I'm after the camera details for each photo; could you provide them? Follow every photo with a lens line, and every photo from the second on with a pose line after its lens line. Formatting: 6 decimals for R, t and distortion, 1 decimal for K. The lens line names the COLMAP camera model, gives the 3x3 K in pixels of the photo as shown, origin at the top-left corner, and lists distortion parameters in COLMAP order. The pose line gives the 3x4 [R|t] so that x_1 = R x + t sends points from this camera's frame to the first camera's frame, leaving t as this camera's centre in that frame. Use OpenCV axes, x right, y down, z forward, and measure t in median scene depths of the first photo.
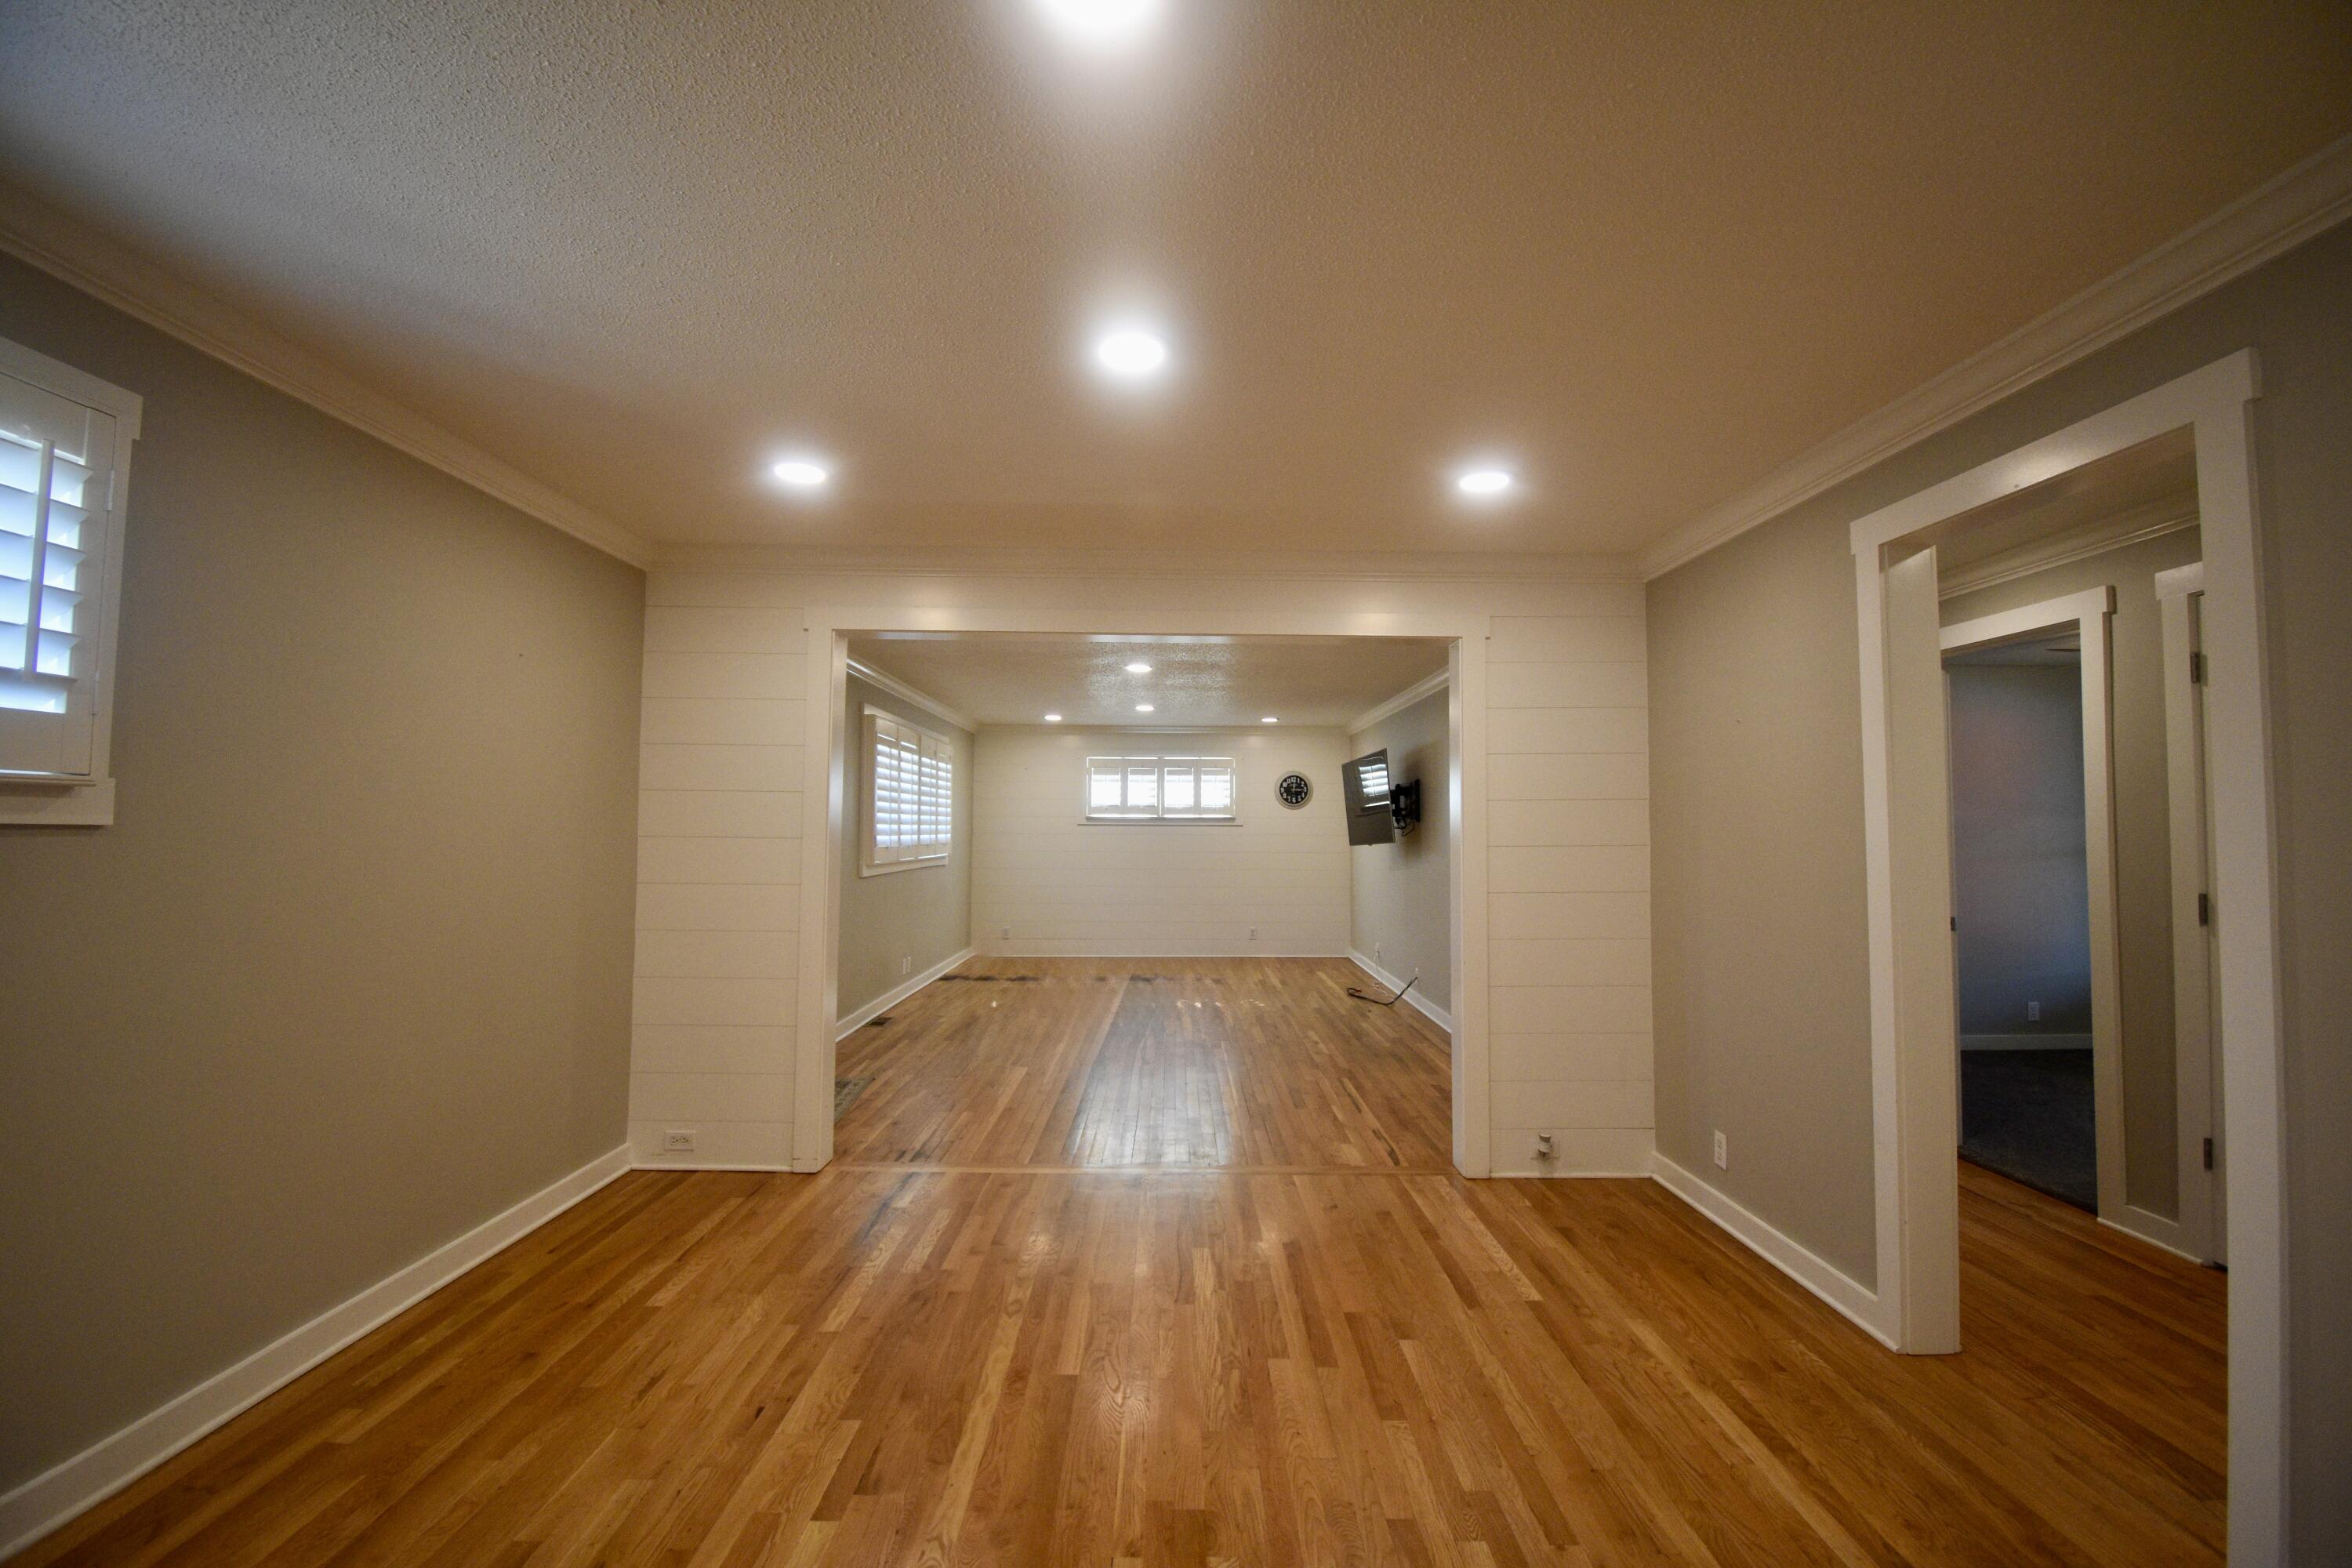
lens RADIAL K [[1028.0, 0, 1165.9], [0, 1028.0, 778.6], [0, 0, 1]] dist [-0.023332, -0.003115]
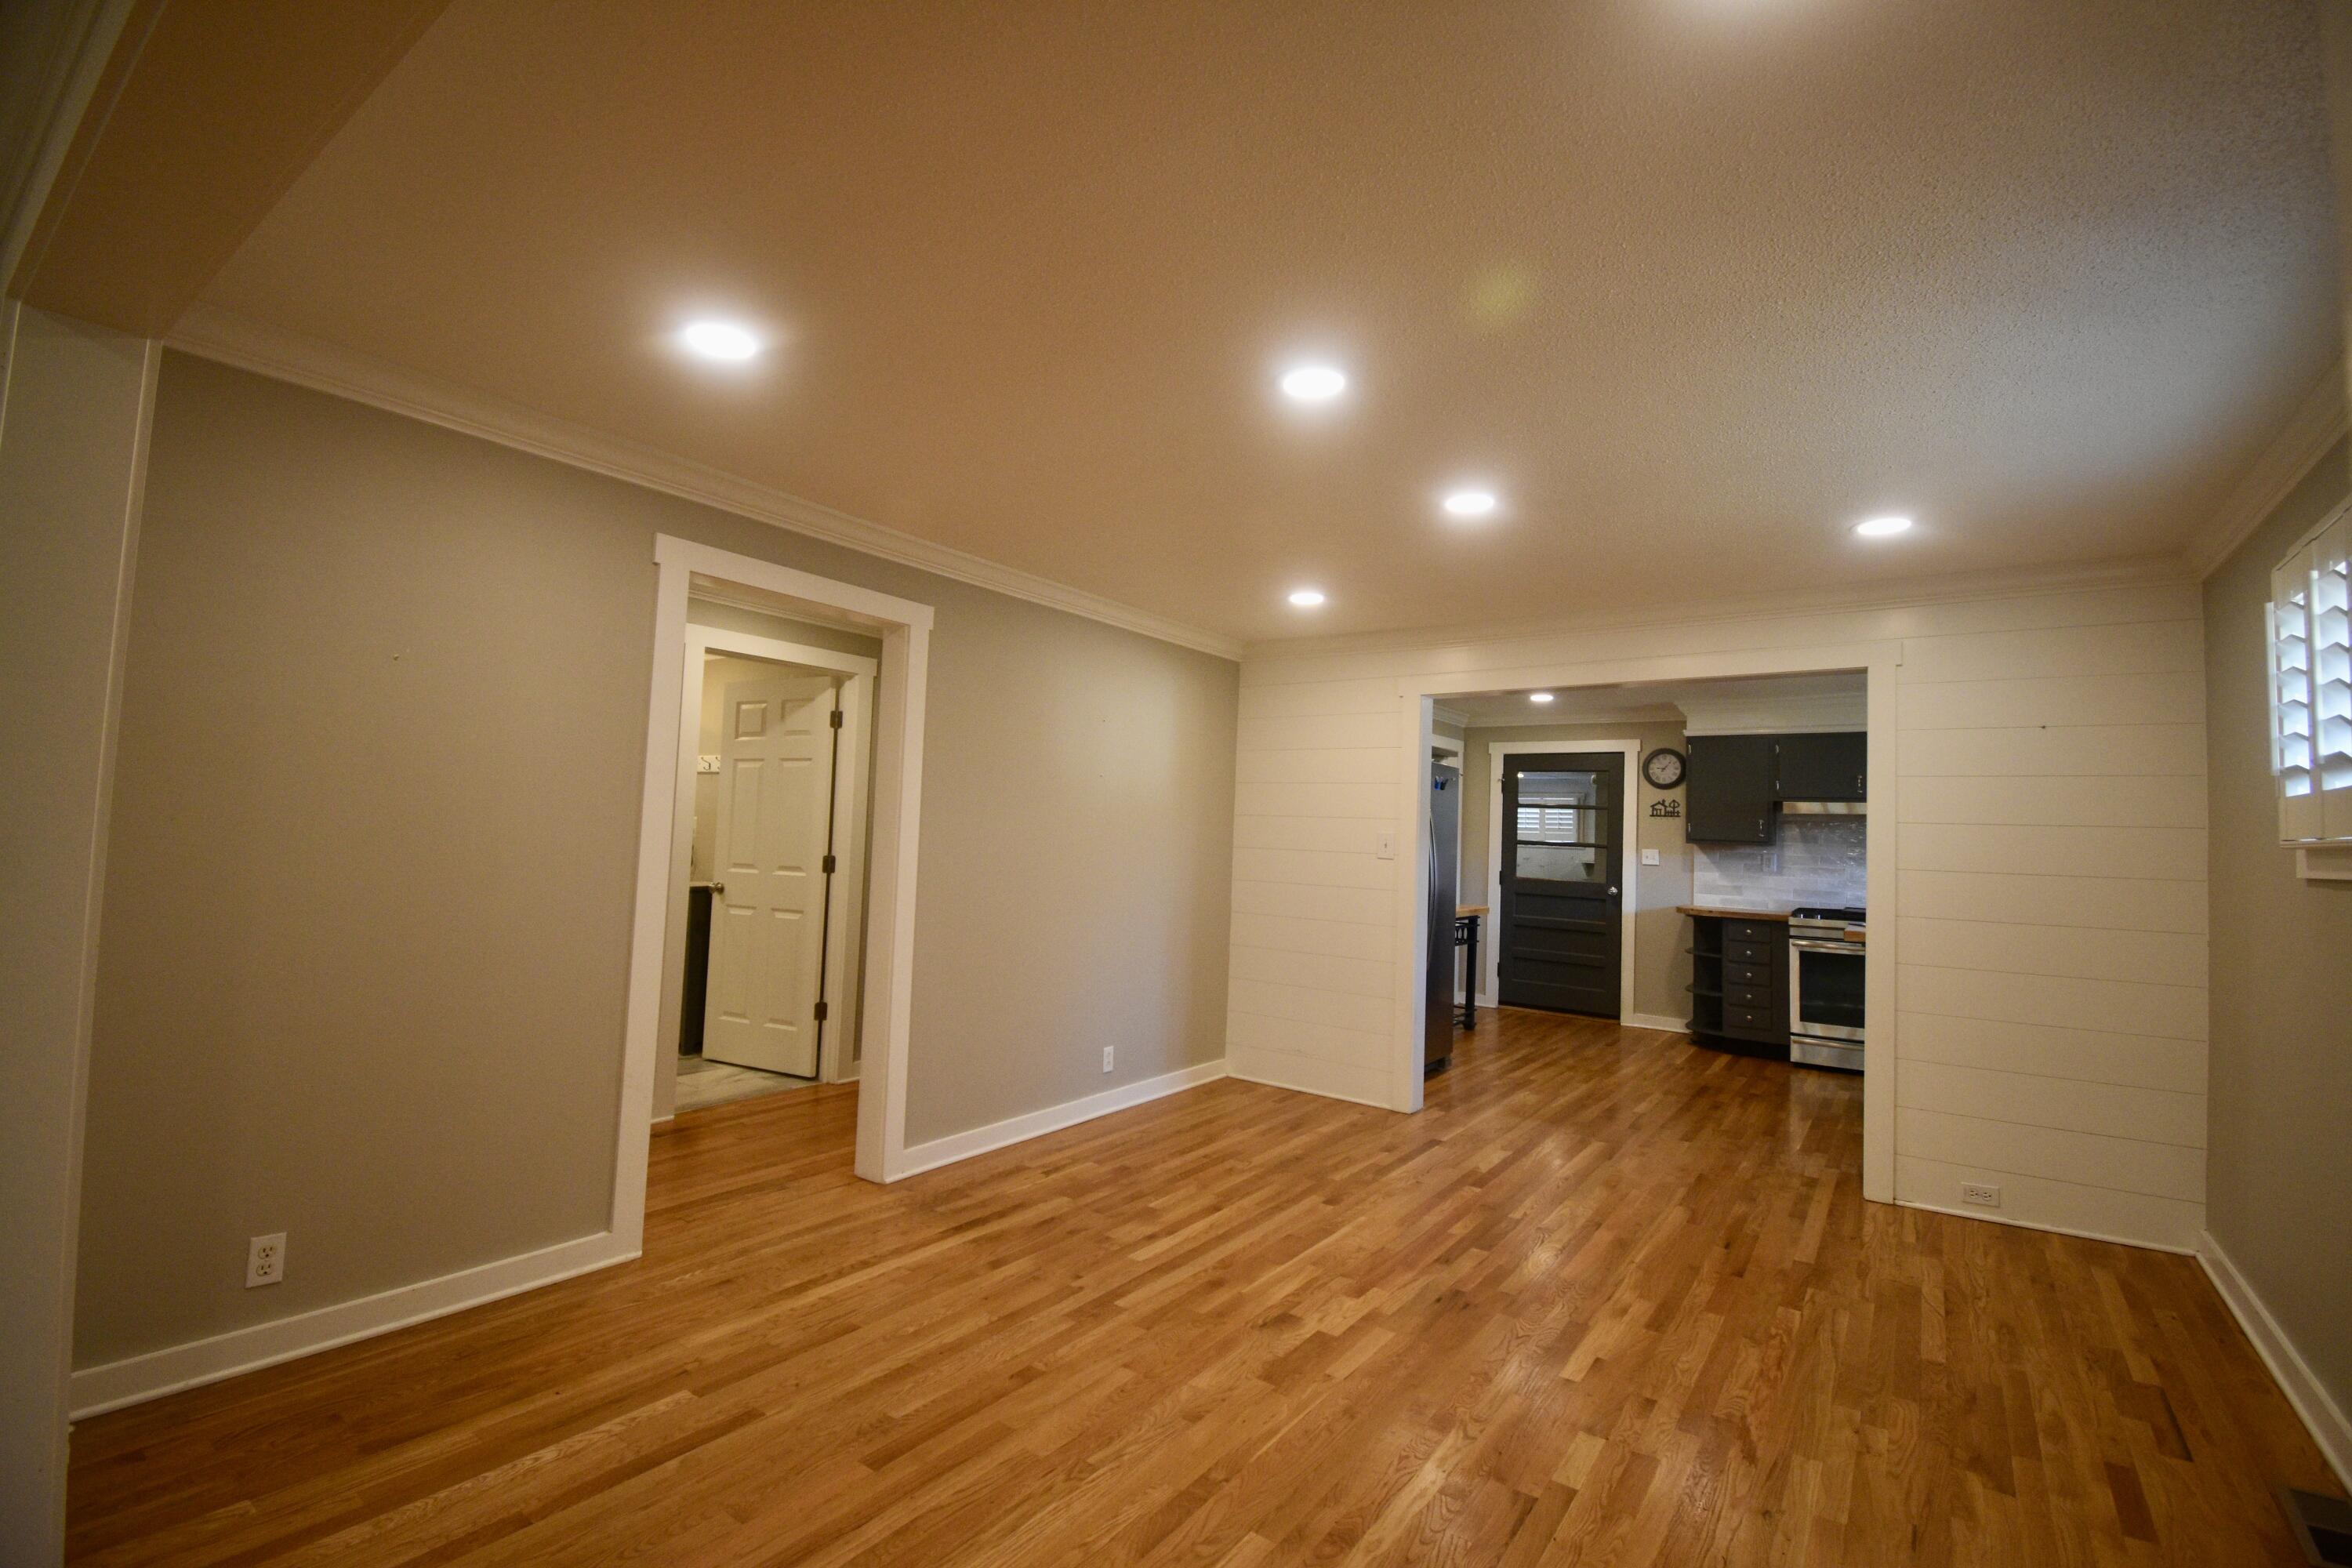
lens RADIAL K [[1028.0, 0, 1177.7], [0, 1028.0, 776.2], [0, 0, 1]] dist [-0.023332, -0.003115]
pose [[-0.812637, -0.004976, 0.582749, -0.525252], [-0.071211, 0.993318, -0.090821, 0.086541], [-0.578403, -0.115303, -0.807561, 1.844405]]
